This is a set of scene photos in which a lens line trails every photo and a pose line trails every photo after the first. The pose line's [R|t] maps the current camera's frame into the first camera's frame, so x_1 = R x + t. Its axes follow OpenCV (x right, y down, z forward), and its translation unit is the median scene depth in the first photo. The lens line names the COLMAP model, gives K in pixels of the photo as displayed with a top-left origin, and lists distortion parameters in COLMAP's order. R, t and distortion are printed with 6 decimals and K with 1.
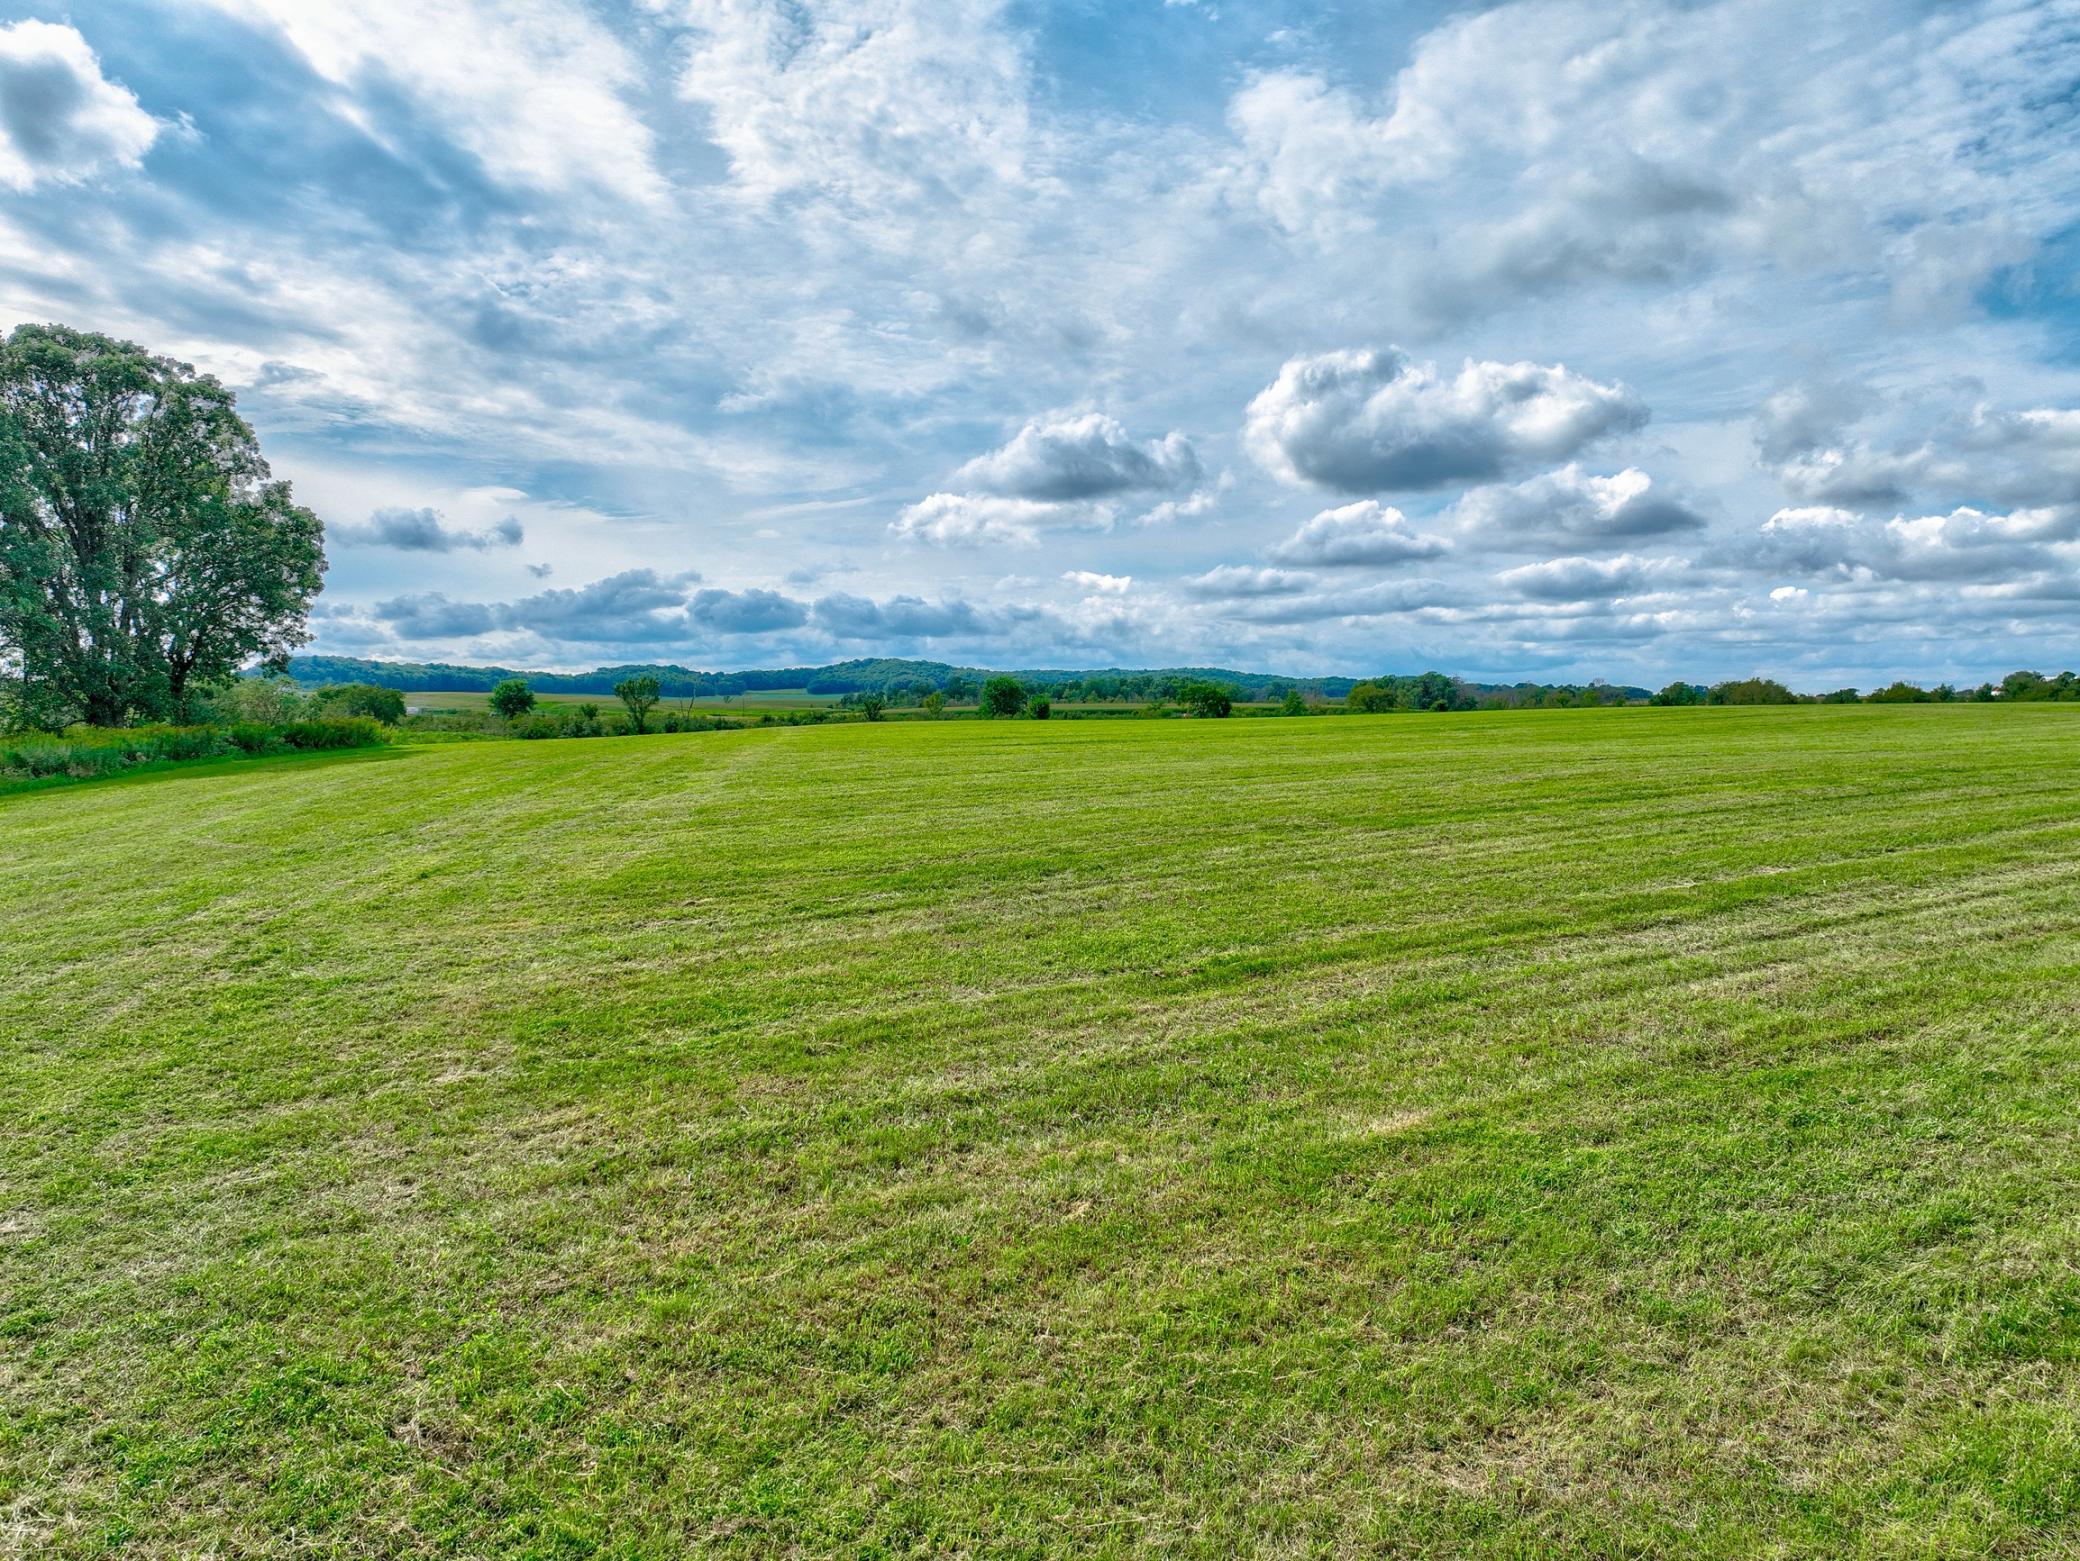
lens RADIAL K [[1396.1, 0, 1040.0], [0, 1396.1, 780.5], [0, 0, 1]] dist [-0.002680, 0.016347]
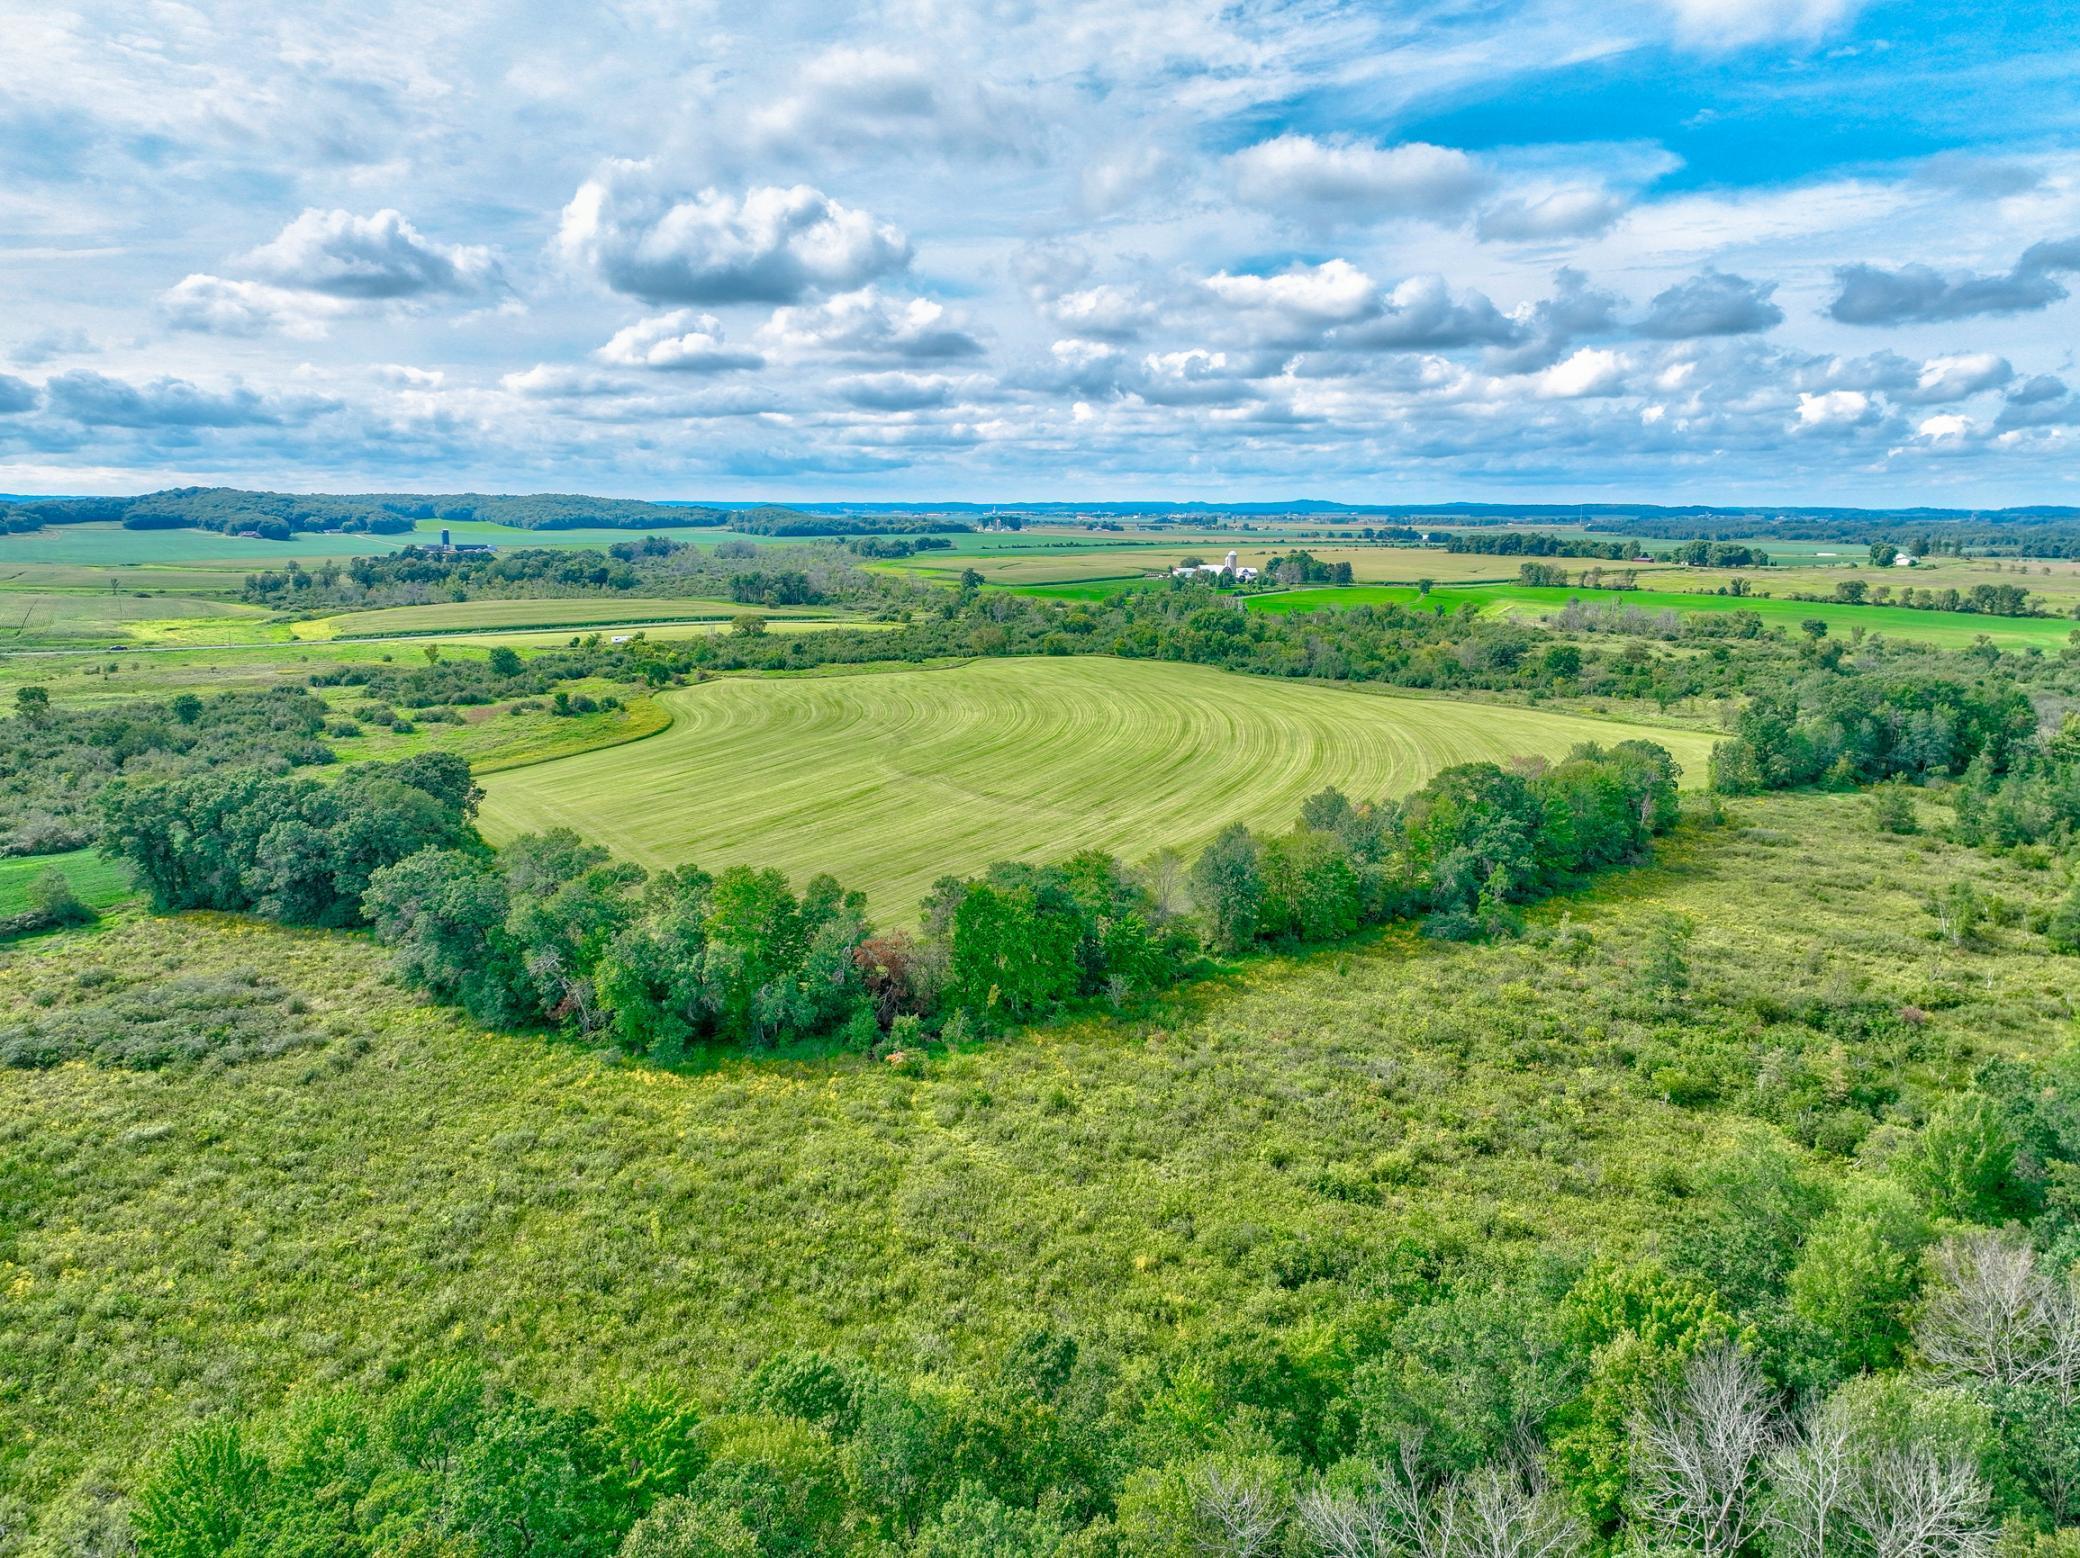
lens RADIAL K [[1524.9, 0, 1036.7], [0, 1524.9, 729.9], [0, 0, 1]] dist [0.004973, 0.014065]
pose [[0.918721, -0.050213, 0.391703, 0.010318], [0.013962, 0.995393, 0.094855, 0.006057], [-0.394661, -0.081677, 0.915189, -0.138442]]
